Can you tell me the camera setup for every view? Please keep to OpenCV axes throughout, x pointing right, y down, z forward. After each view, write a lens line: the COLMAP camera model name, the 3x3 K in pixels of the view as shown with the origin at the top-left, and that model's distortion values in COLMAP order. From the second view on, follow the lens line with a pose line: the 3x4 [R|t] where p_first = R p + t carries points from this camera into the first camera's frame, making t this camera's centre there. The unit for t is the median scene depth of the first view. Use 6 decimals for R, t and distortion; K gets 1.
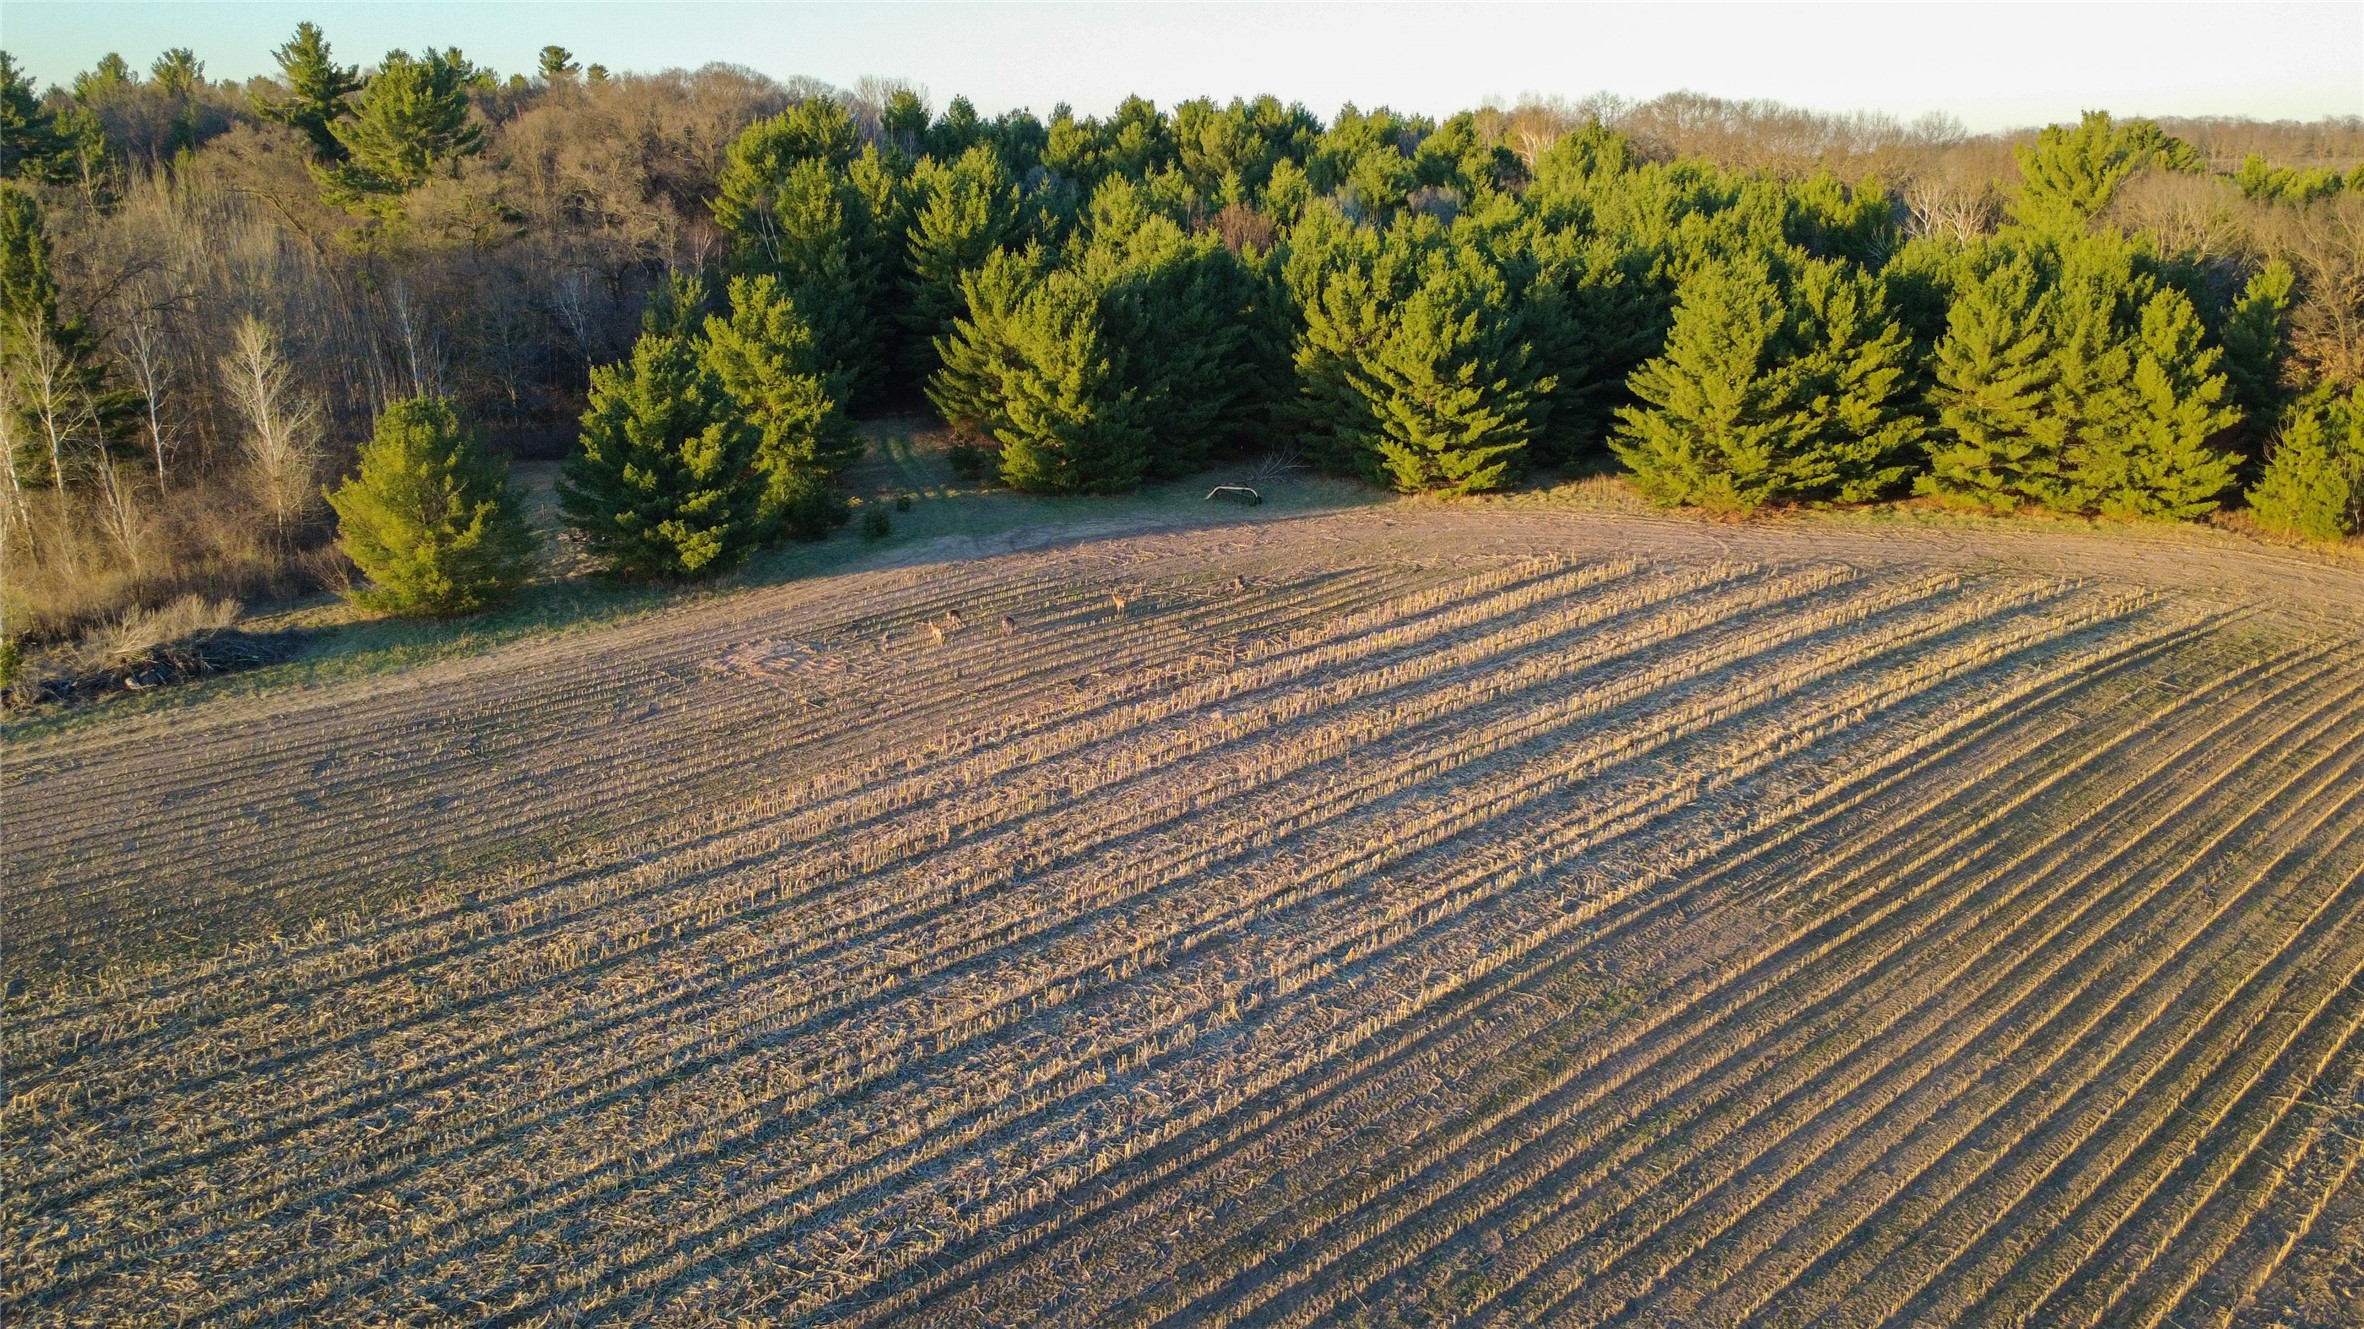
lens RADIAL K [[1714.7, 0, 1182.0], [0, 1714.7, 664.5], [0, 0, 1]] dist [-0.001861, 0.004544]
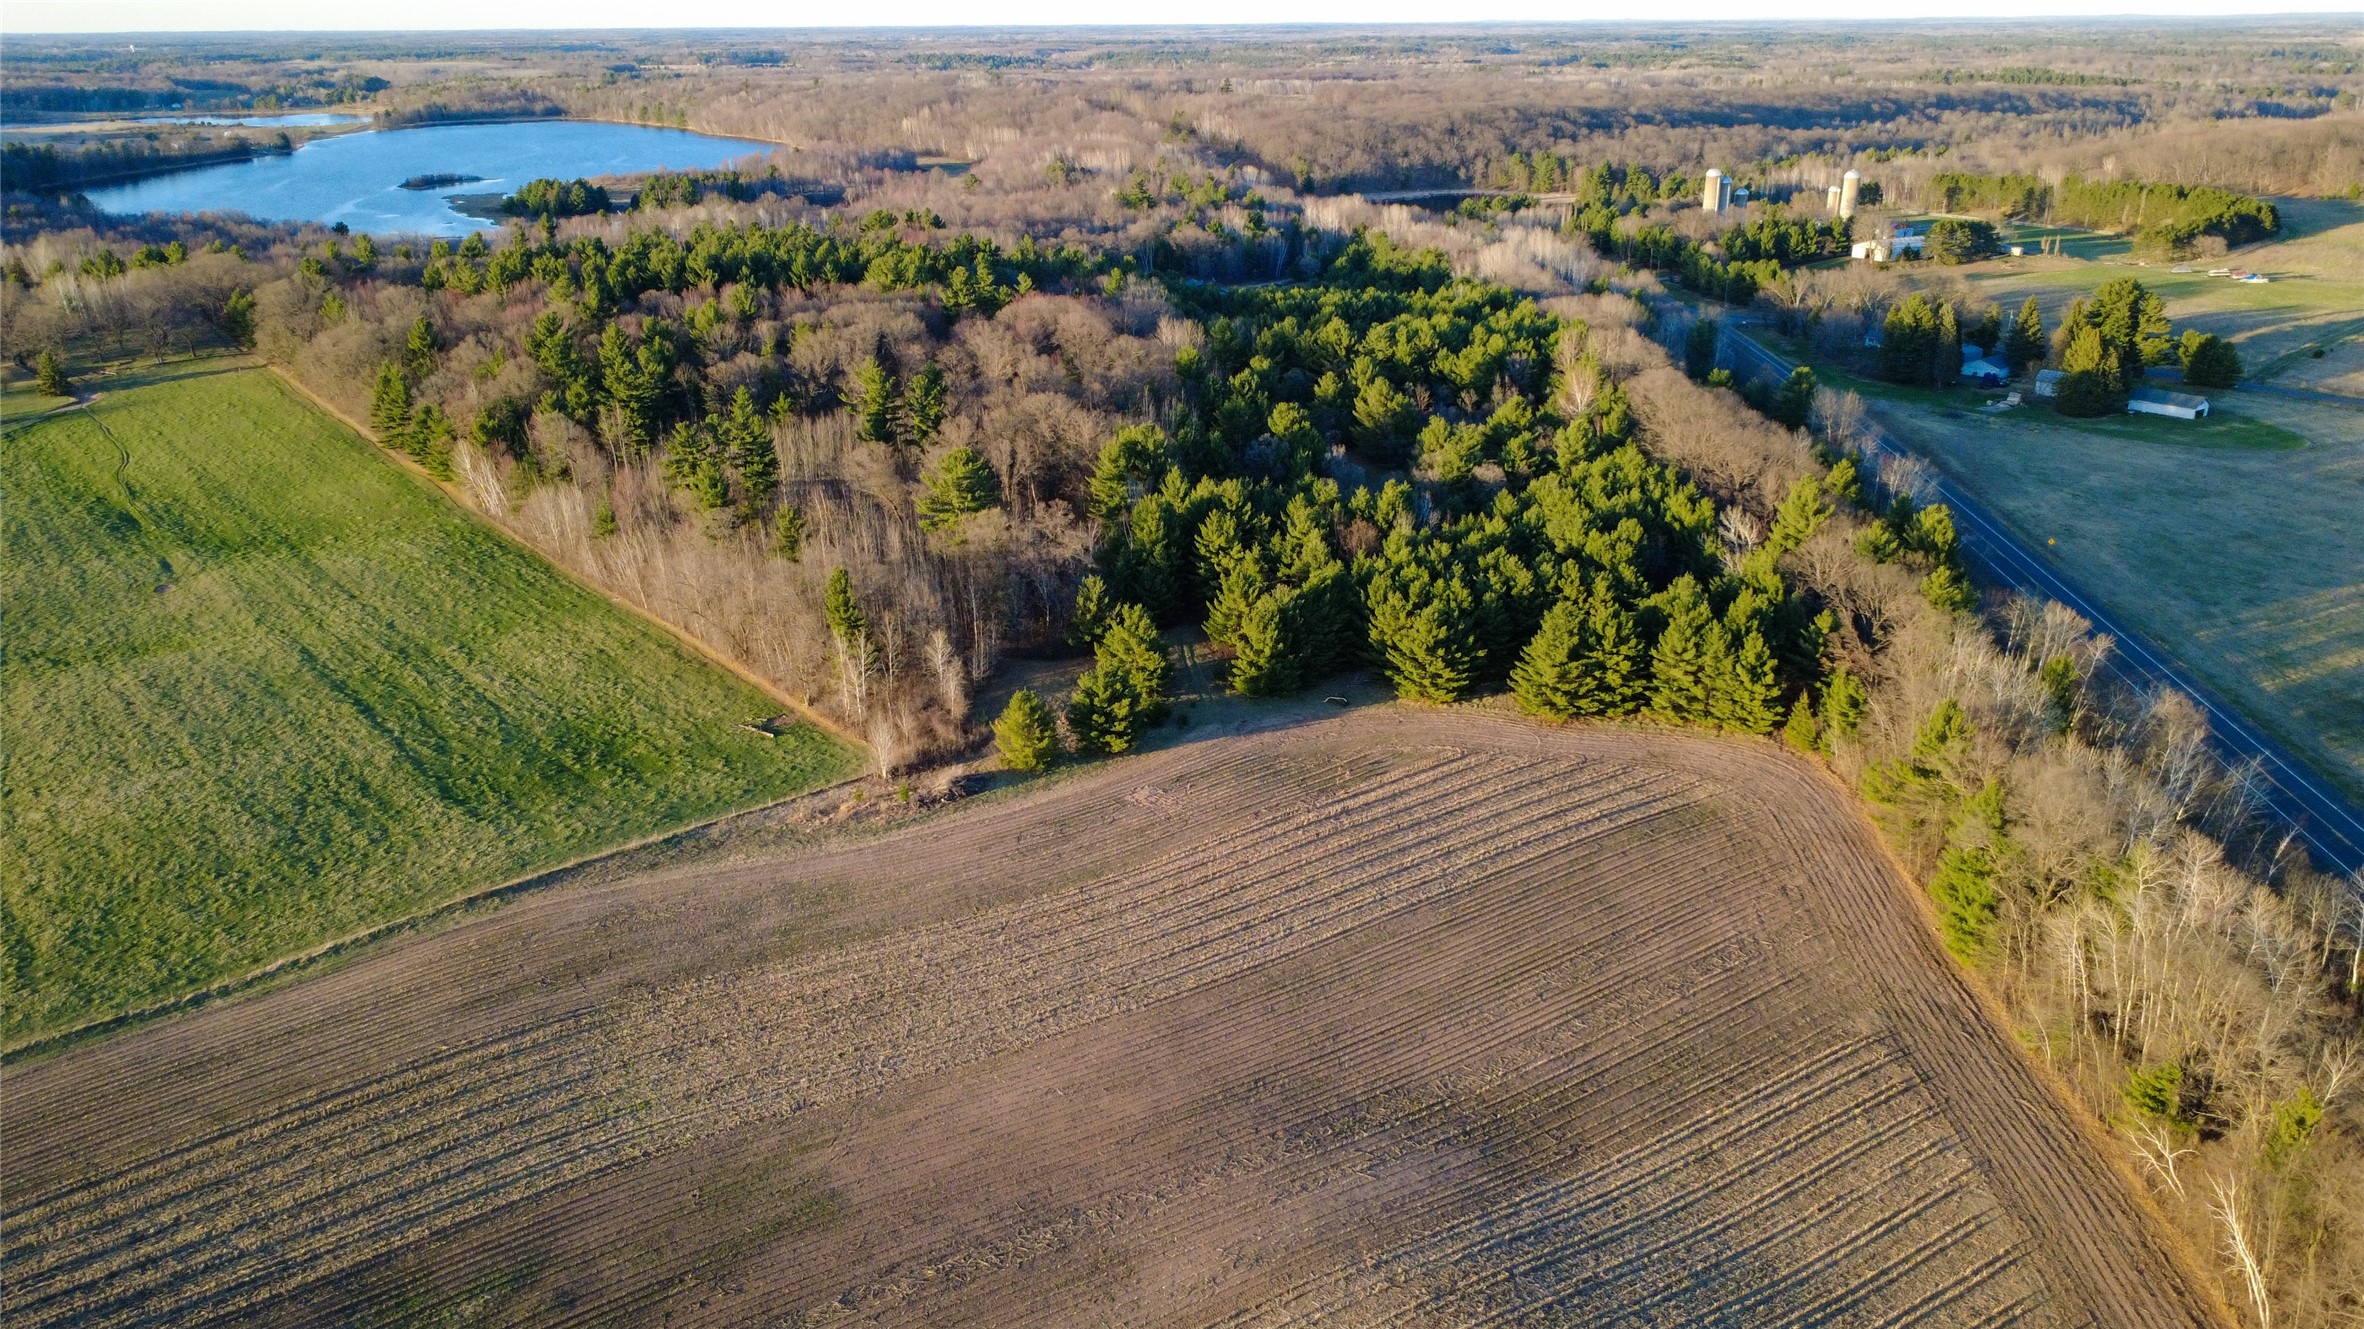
lens RADIAL K [[1714.7, 0, 1182.0], [0, 1714.7, 664.5], [0, 0, 1]] dist [-0.001861, 0.004544]
pose [[0.989144, 0.037870, -0.141983, 0.154623], [-0.027813, 0.997005, 0.072164, -0.317219], [0.144291, -0.067432, 0.987235, -1.321732]]
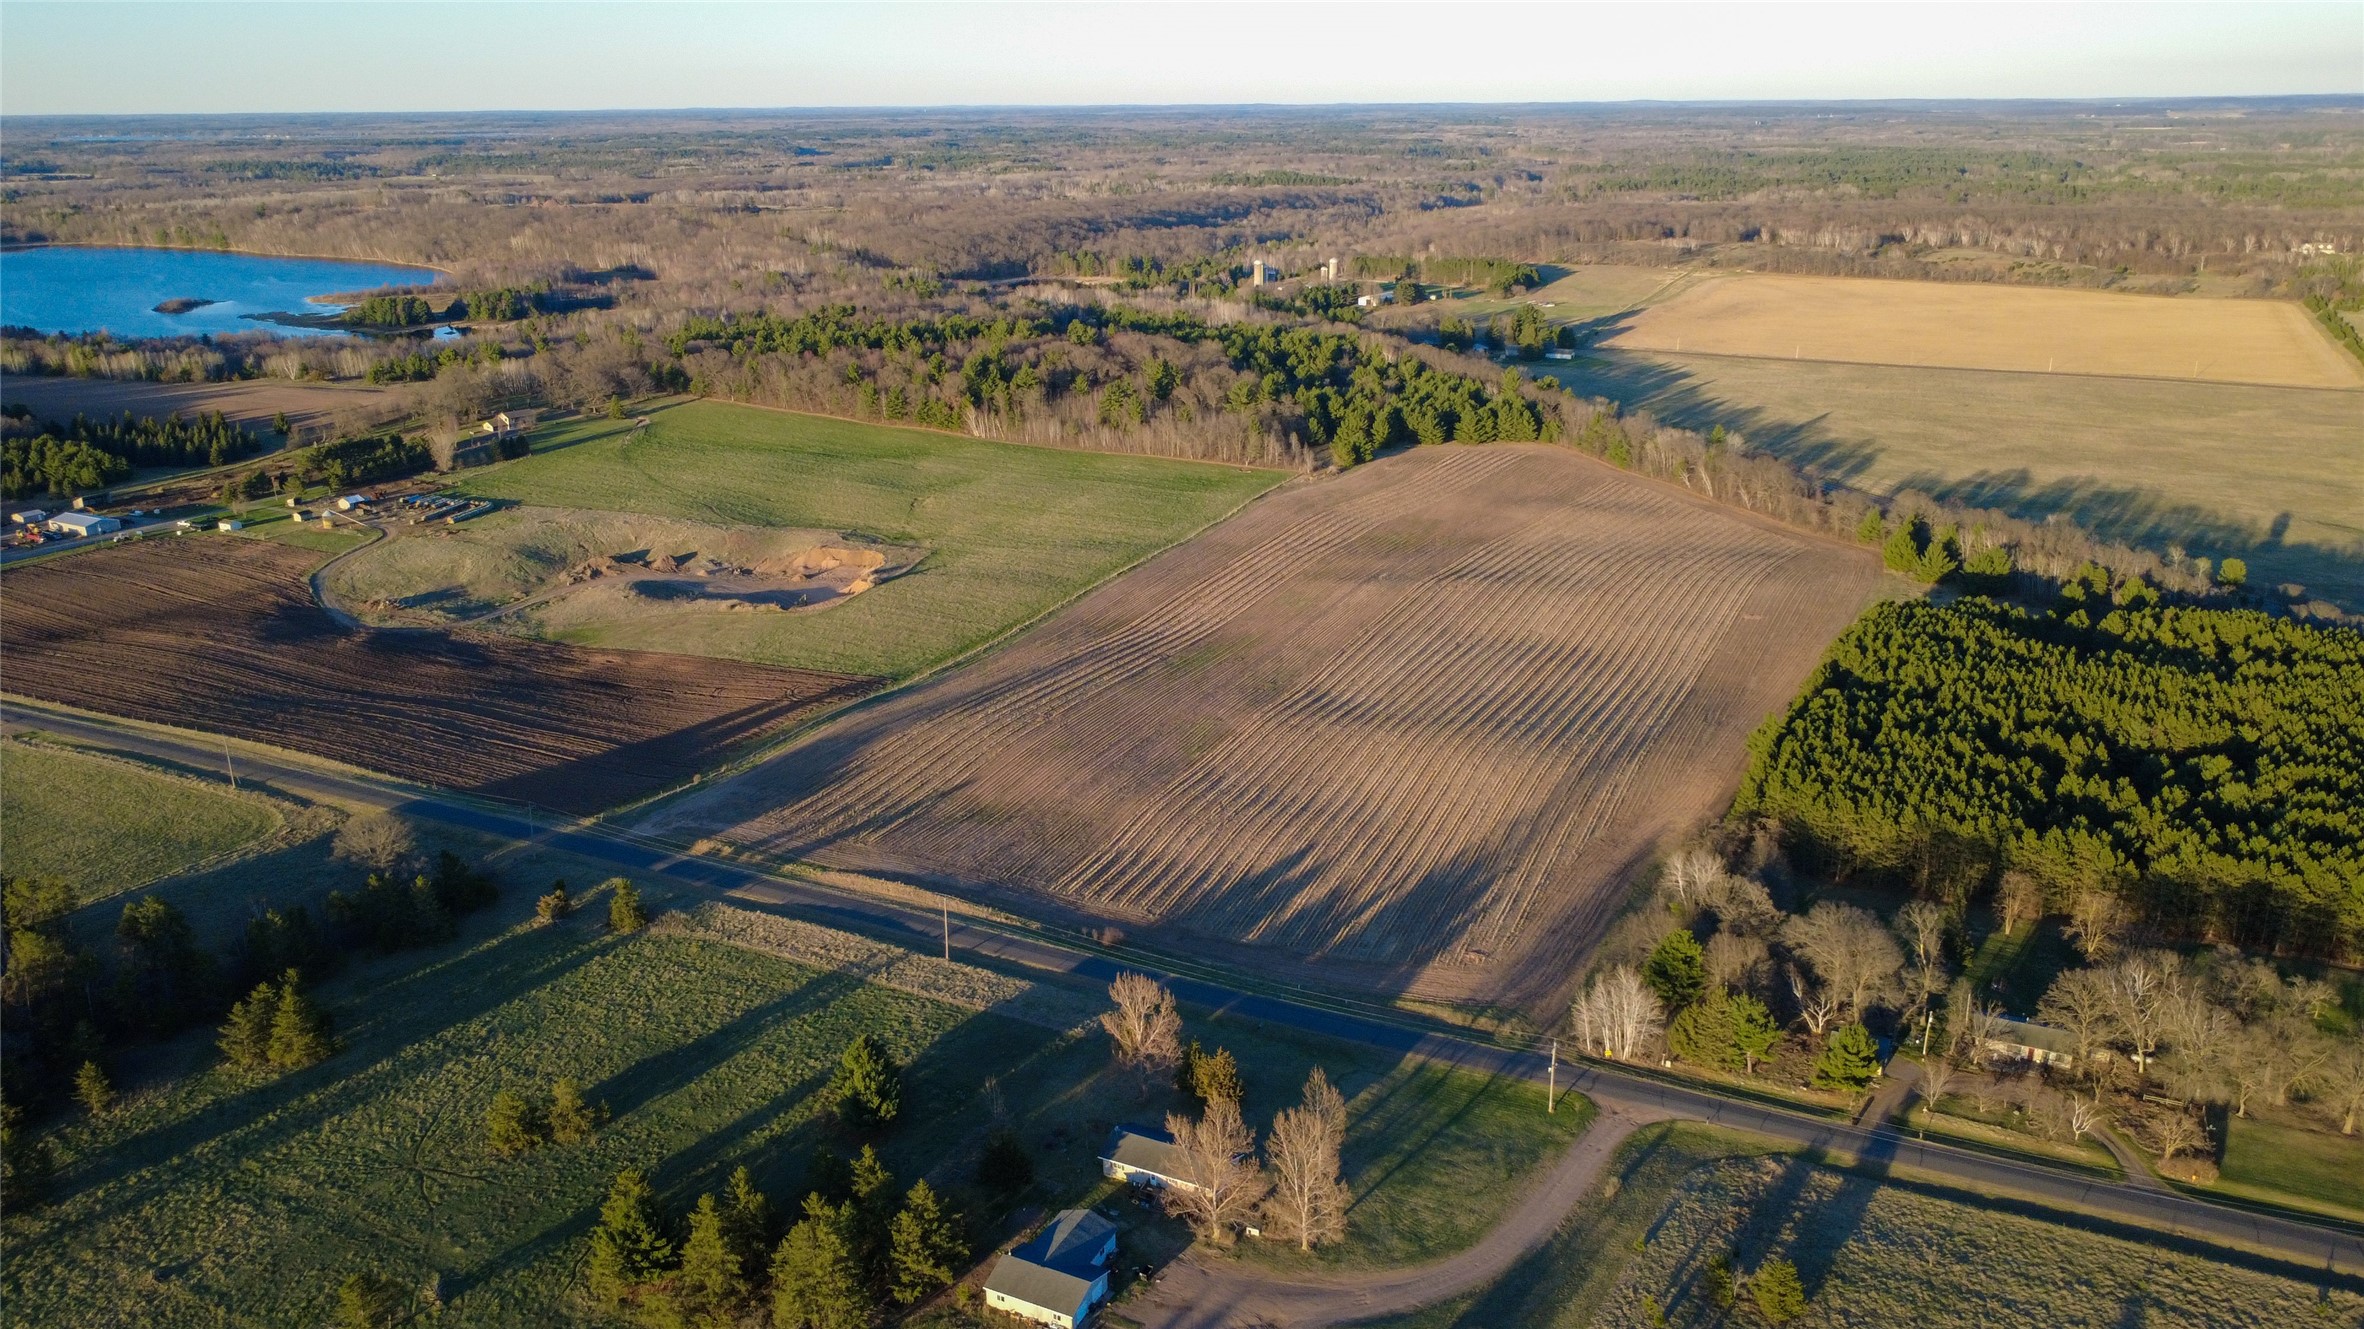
lens RADIAL K [[1714.7, 0, 1182.0], [0, 1714.7, 664.5], [0, 0, 1]] dist [-0.001861, 0.004544]
pose [[0.957352, -0.103393, 0.269791, -2.893940], [0.095514, 0.994533, 0.042208, 0.408295], [-0.272680, -0.014639, 0.961993, -5.606611]]
